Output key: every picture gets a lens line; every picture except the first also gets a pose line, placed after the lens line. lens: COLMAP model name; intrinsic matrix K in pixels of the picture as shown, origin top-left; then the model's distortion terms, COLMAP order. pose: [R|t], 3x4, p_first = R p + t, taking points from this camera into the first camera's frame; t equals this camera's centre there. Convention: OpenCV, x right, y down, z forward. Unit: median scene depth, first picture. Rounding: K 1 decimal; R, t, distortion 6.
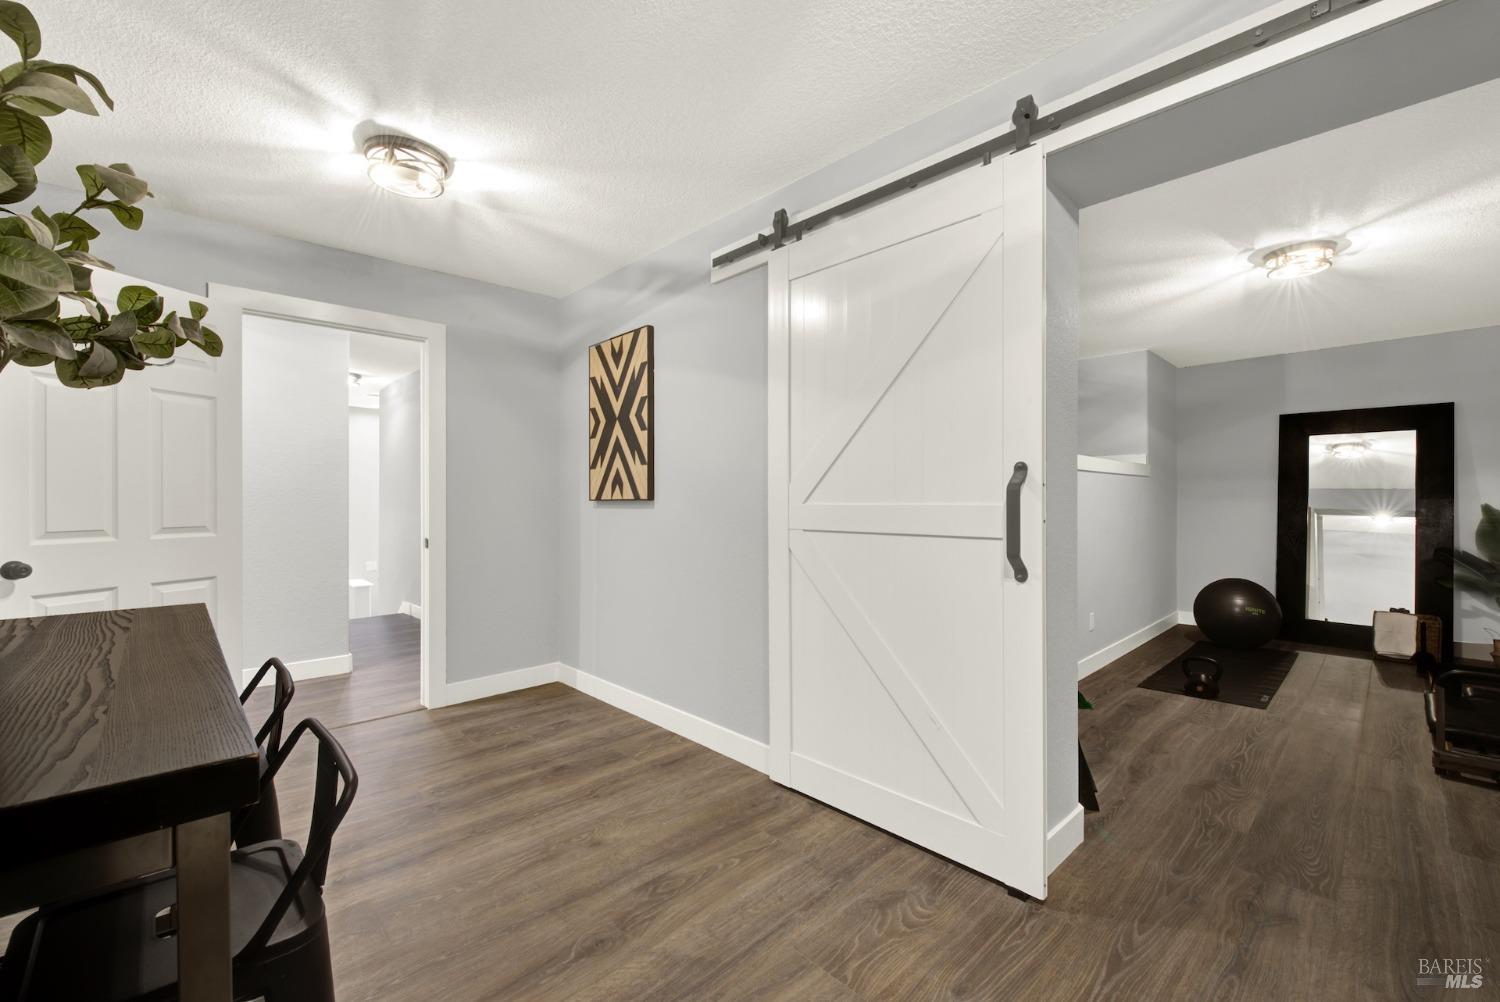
lens RADIAL K [[624.0, 0, 743.6], [0, 624.0, 499.5], [0, 0, 1]] dist [-0.000805, -0.000587]
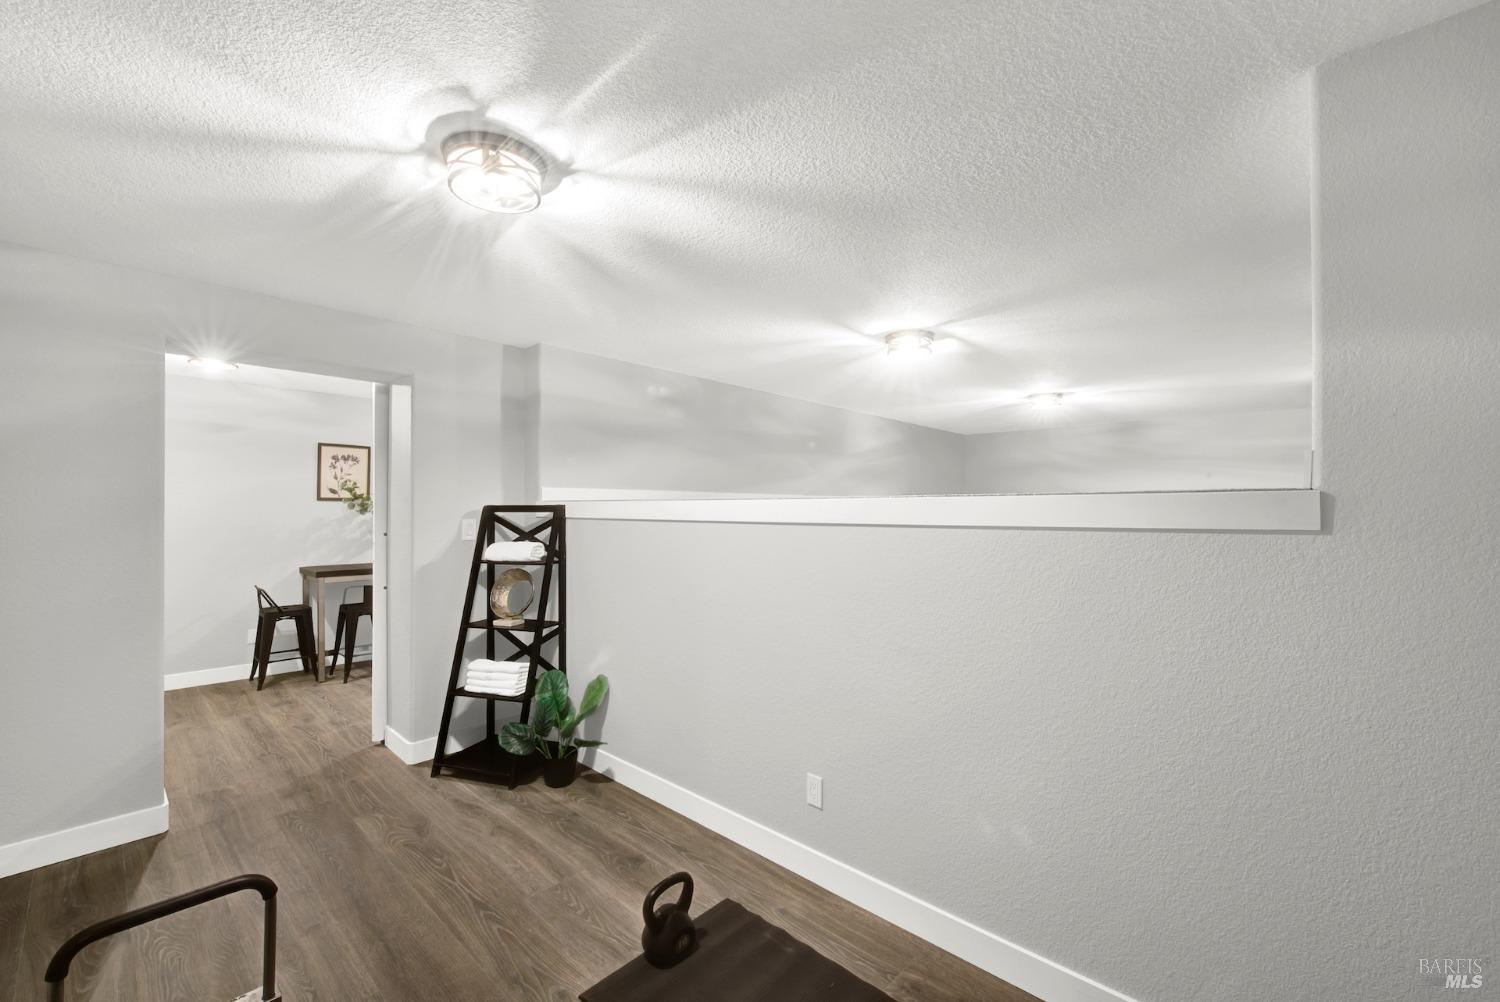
lens RADIAL K [[614.8, 0, 749.9], [0, 614.8, 508.2], [0, 0, 1]] dist [0.000524, 0.000045]
pose [[0.058803, 0.001164, -0.998269, 1.285401], [-0.000114, 0.999999, 0.001159, -0.070486], [0.998270, 0.000046, 0.058803, 1.052456]]
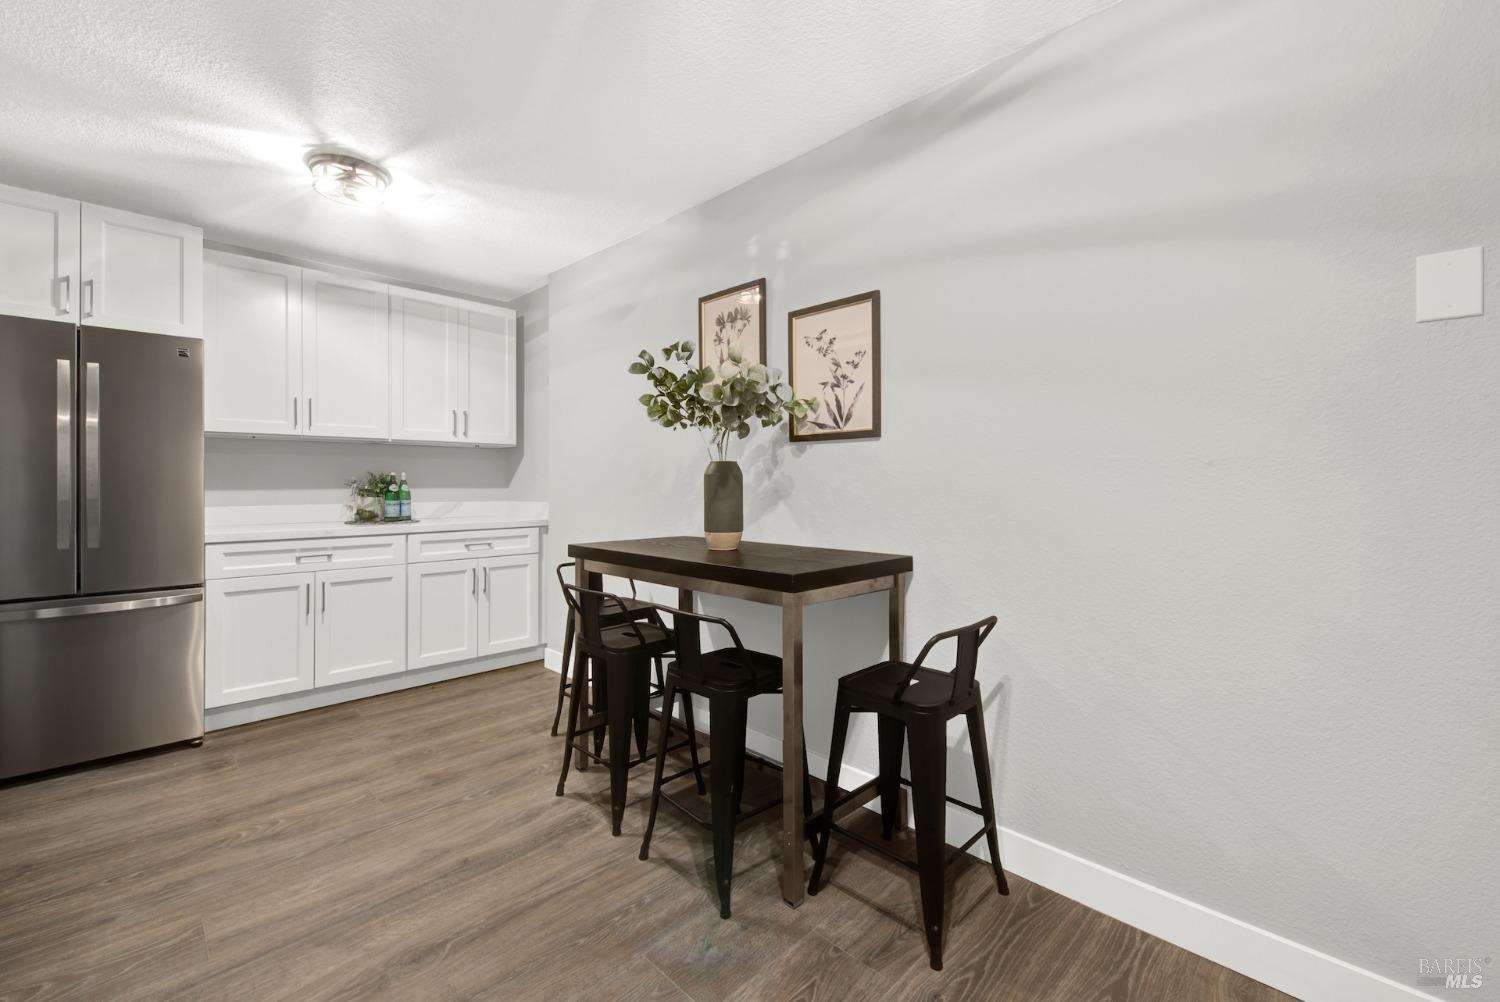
lens RADIAL K [[624.0, 0, 743.6], [0, 624.0, 499.5], [0, 0, 1]] dist [-0.000805, -0.000587]
pose [[-0.999774, 0.000936, -0.021241, -0.315393], [0.000423, 0.999709, 0.024131, 0.002884], [0.021258, 0.024116, -0.999483, 0.867554]]
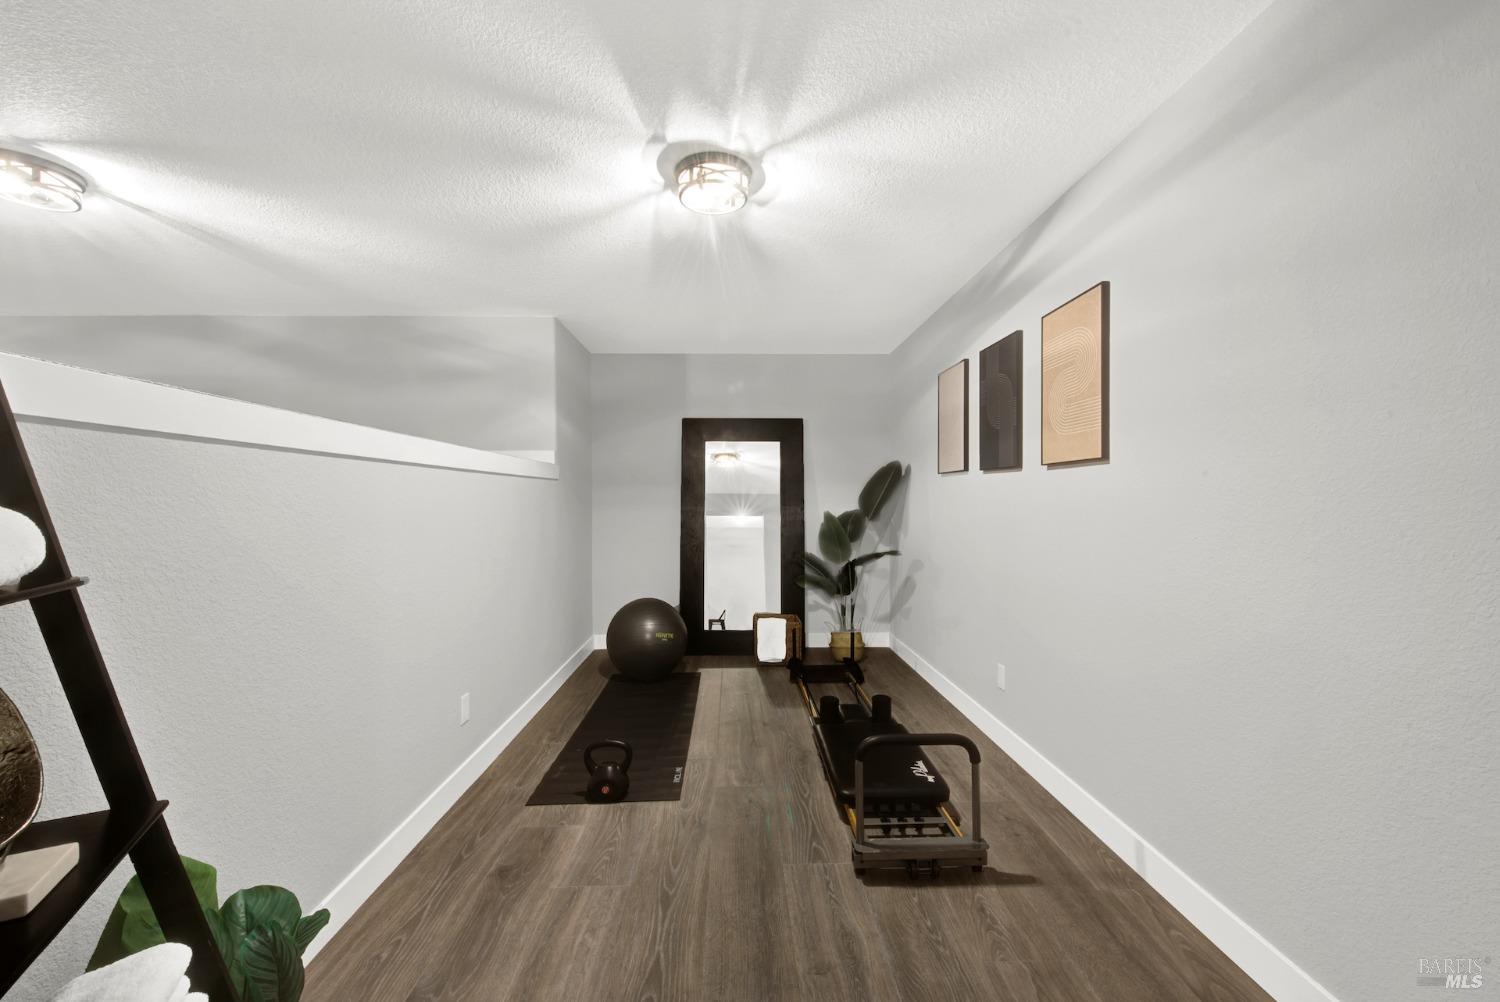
lens RADIAL K [[614.8, 0, 749.9], [0, 614.8, 508.2], [0, 0, 1]] dist [0.000524, 0.000045]
pose [[0.671367, -0.013530, 0.741001, 0.340947], [0.003252, 0.999878, 0.015310, -0.017429], [-0.741118, -0.007869, 0.671329, 0.430515]]
